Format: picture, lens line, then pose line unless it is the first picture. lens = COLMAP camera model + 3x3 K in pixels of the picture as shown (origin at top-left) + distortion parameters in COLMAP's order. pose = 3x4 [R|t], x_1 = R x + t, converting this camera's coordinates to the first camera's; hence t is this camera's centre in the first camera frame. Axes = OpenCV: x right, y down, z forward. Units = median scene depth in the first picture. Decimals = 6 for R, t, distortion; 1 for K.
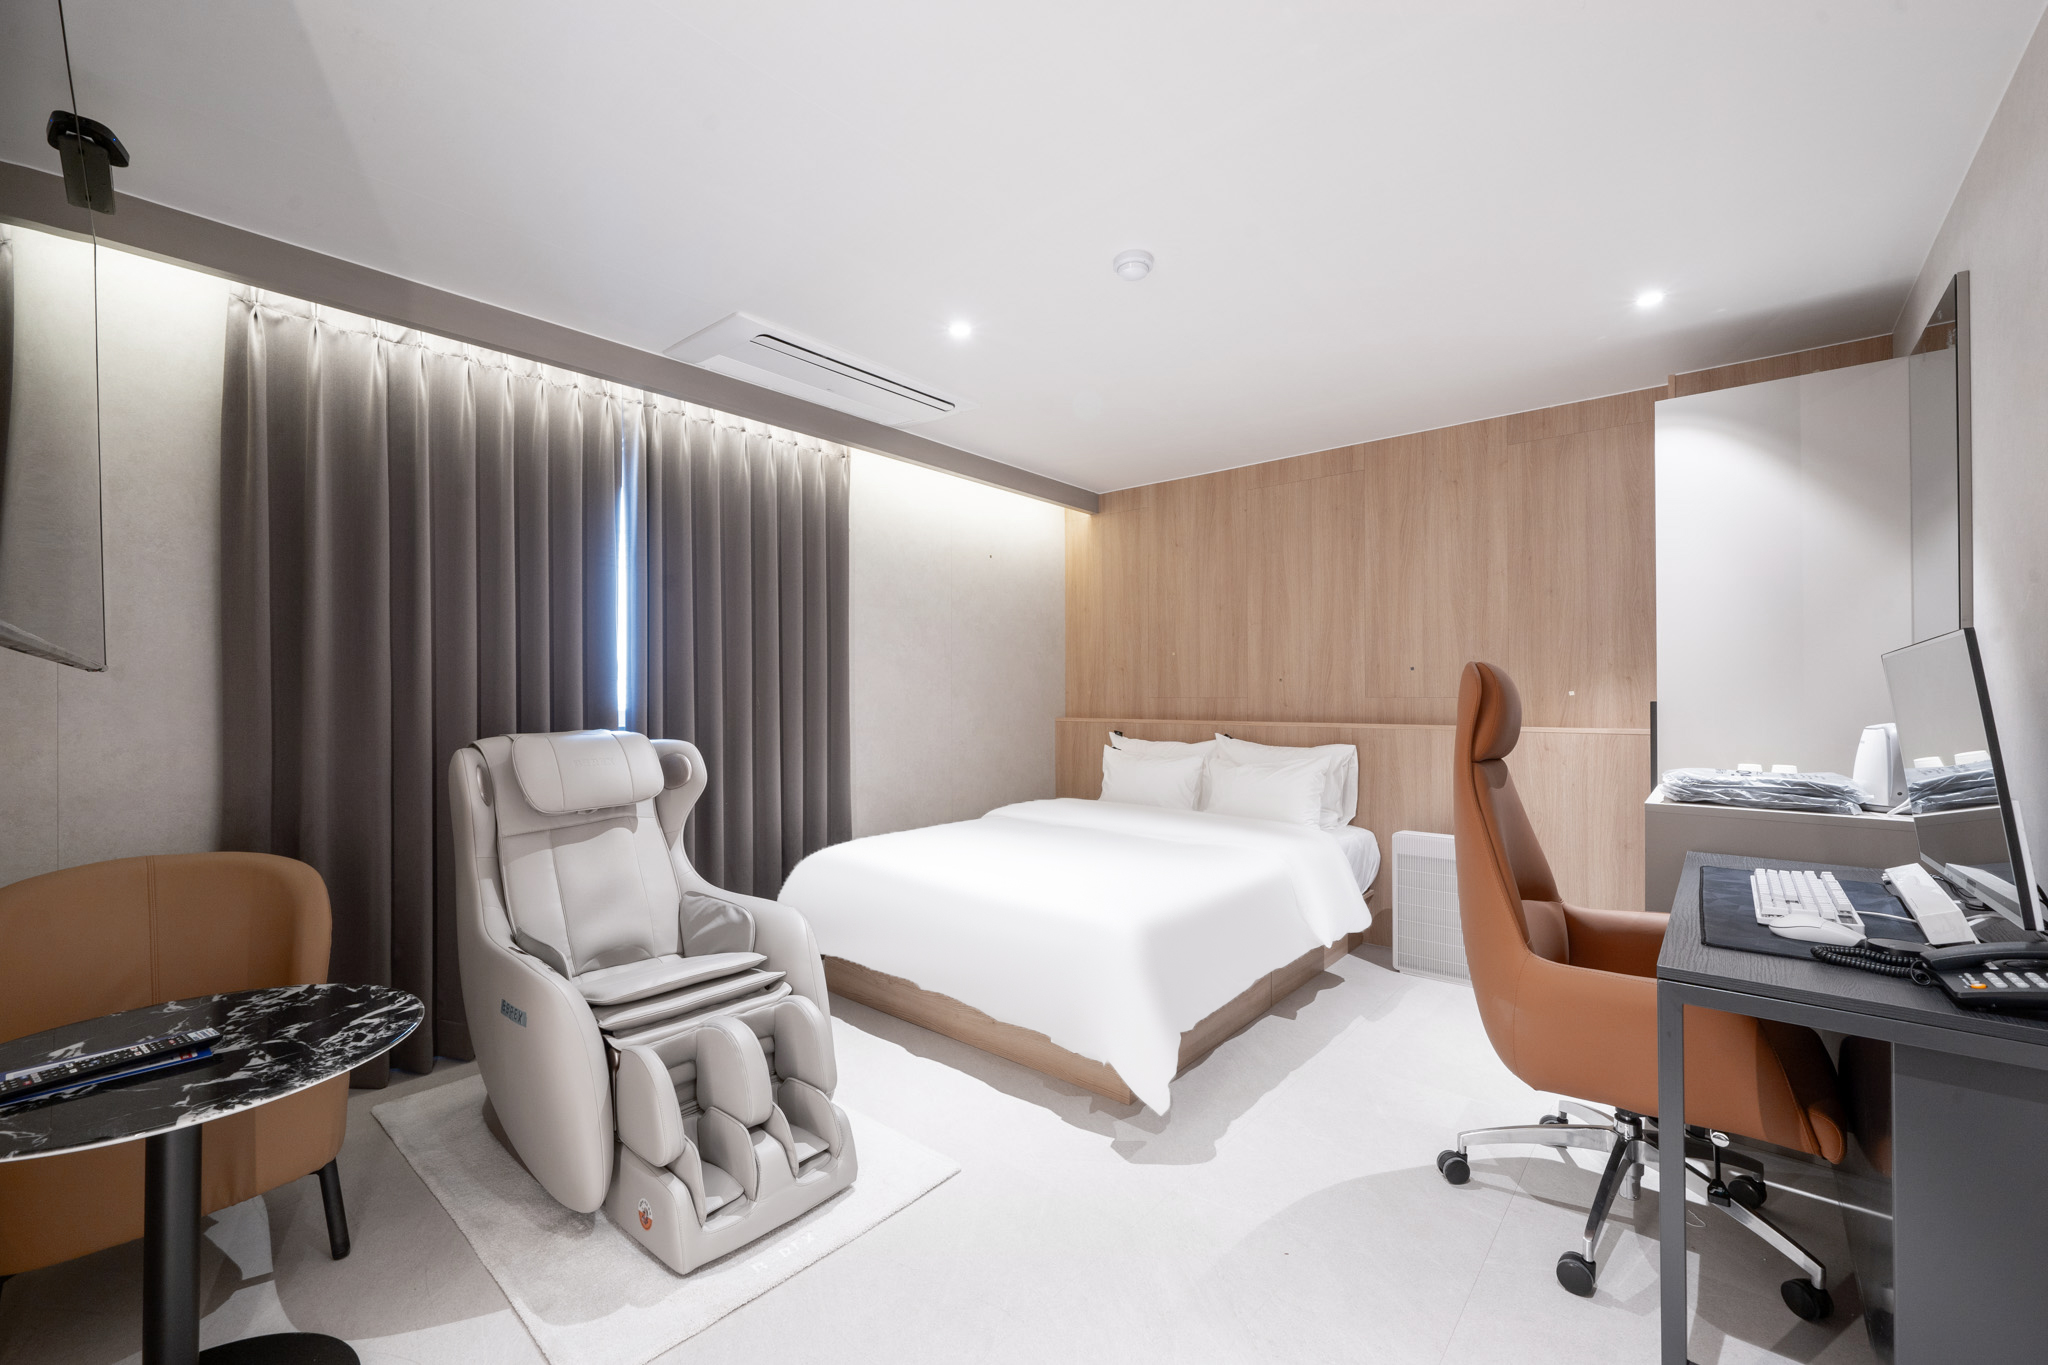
lens RADIAL K [[823.0, 0, 1024.0], [0, 823.0, 682.5], [0, 0, 1]] dist [0.001602, 0.000217]
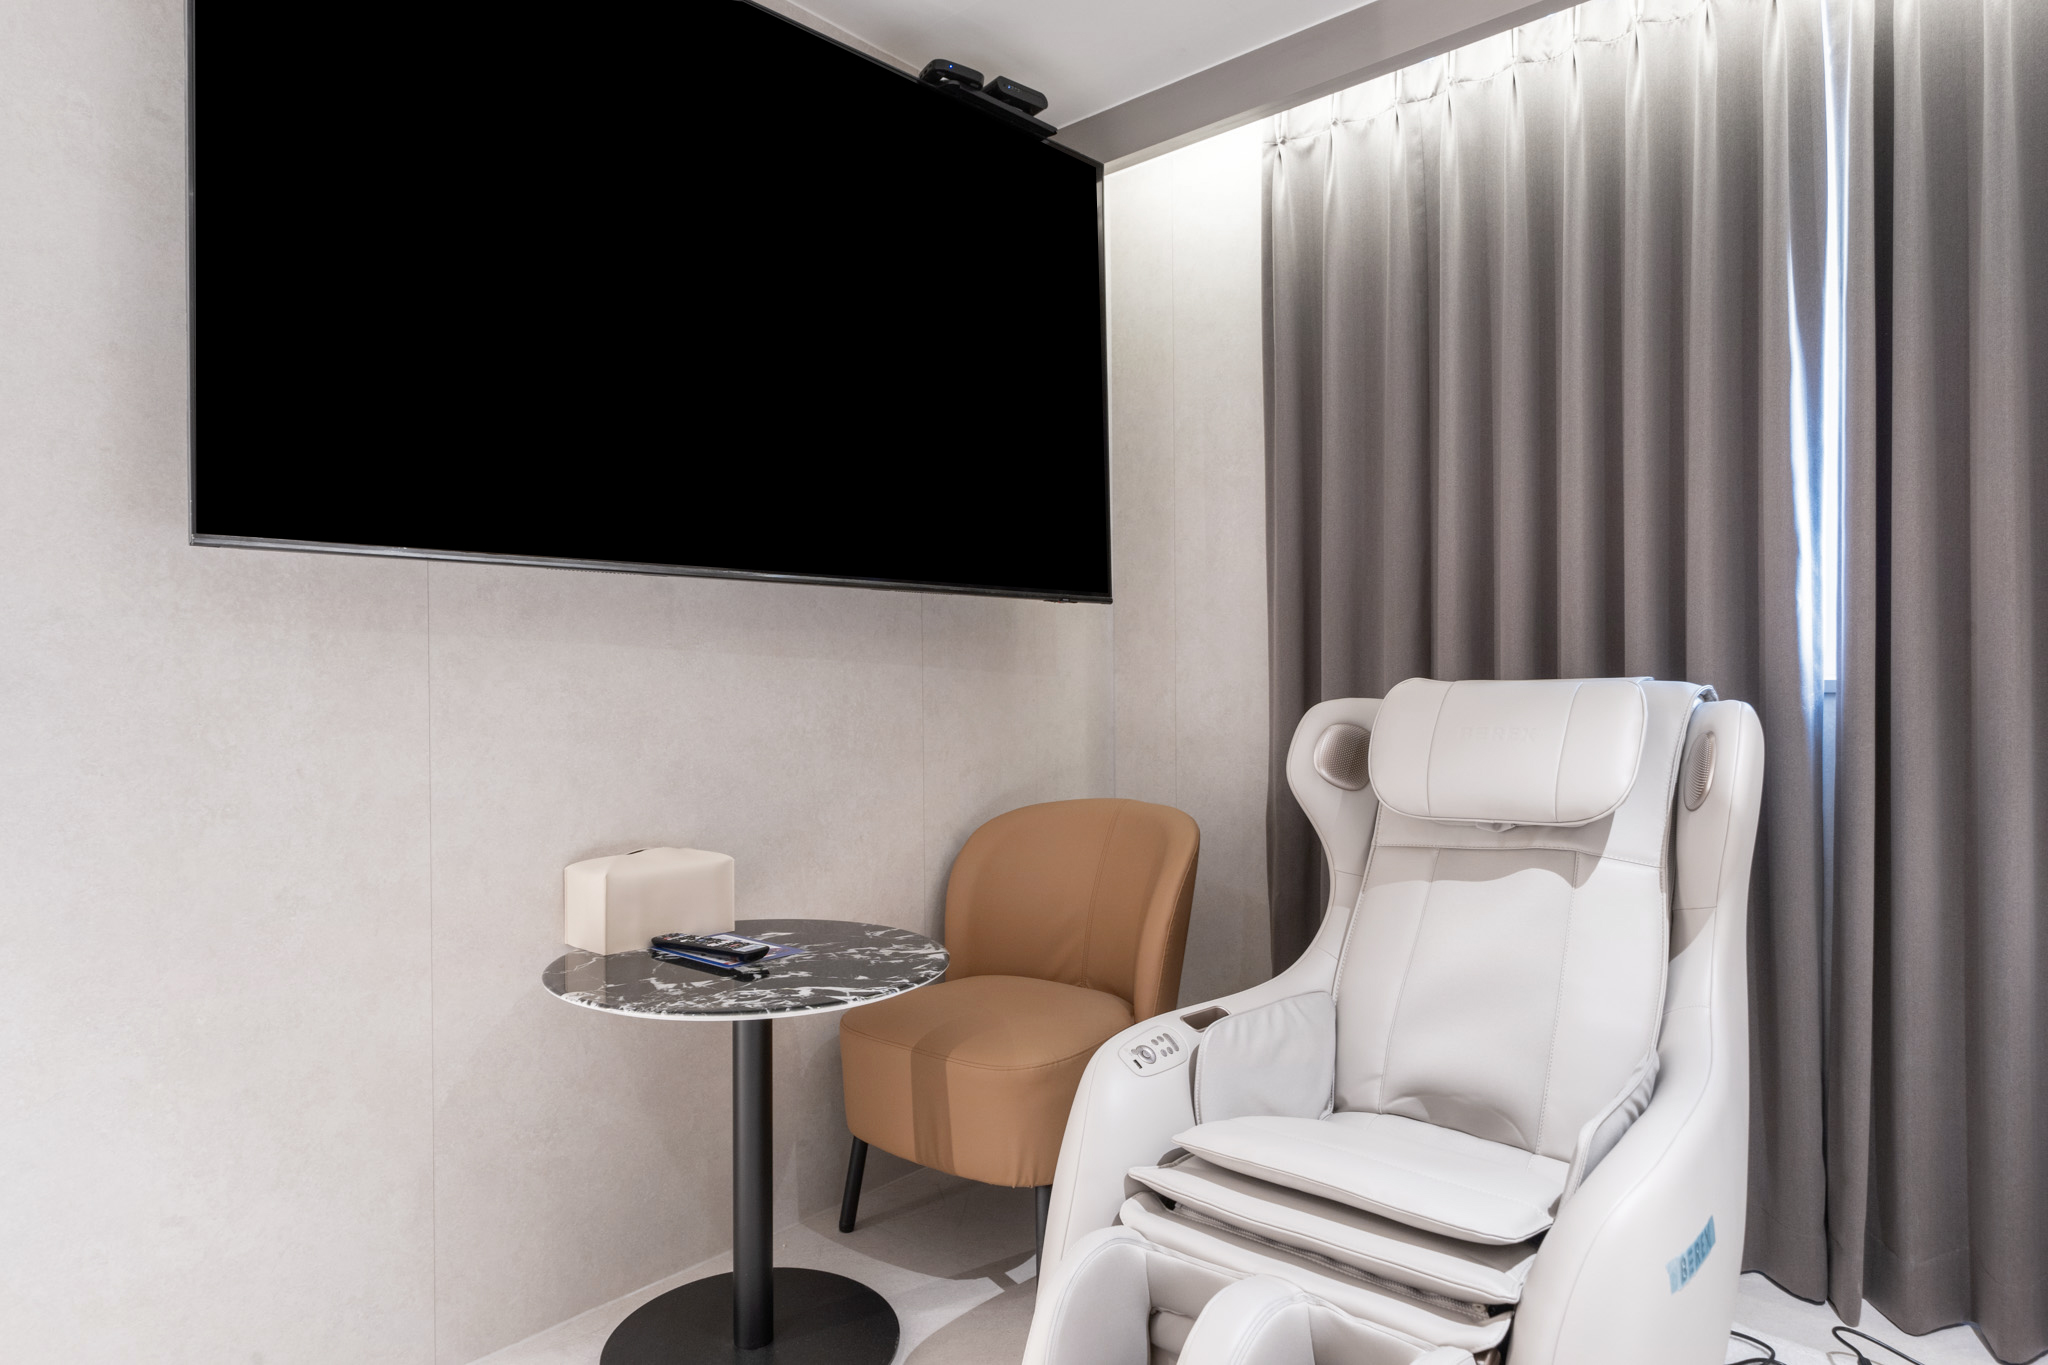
lens RADIAL K [[1219.0, 0, 1024.0], [0, 1219.0, 682.5], [0, 0, 1]] dist [0.003194, 0.000720]
pose [[-0.015955, 0.002453, -0.999870, 0.256599], [0.018995, 0.999817, 0.002150, 0.060191], [0.999692, -0.018958, -0.015999, 0.739926]]
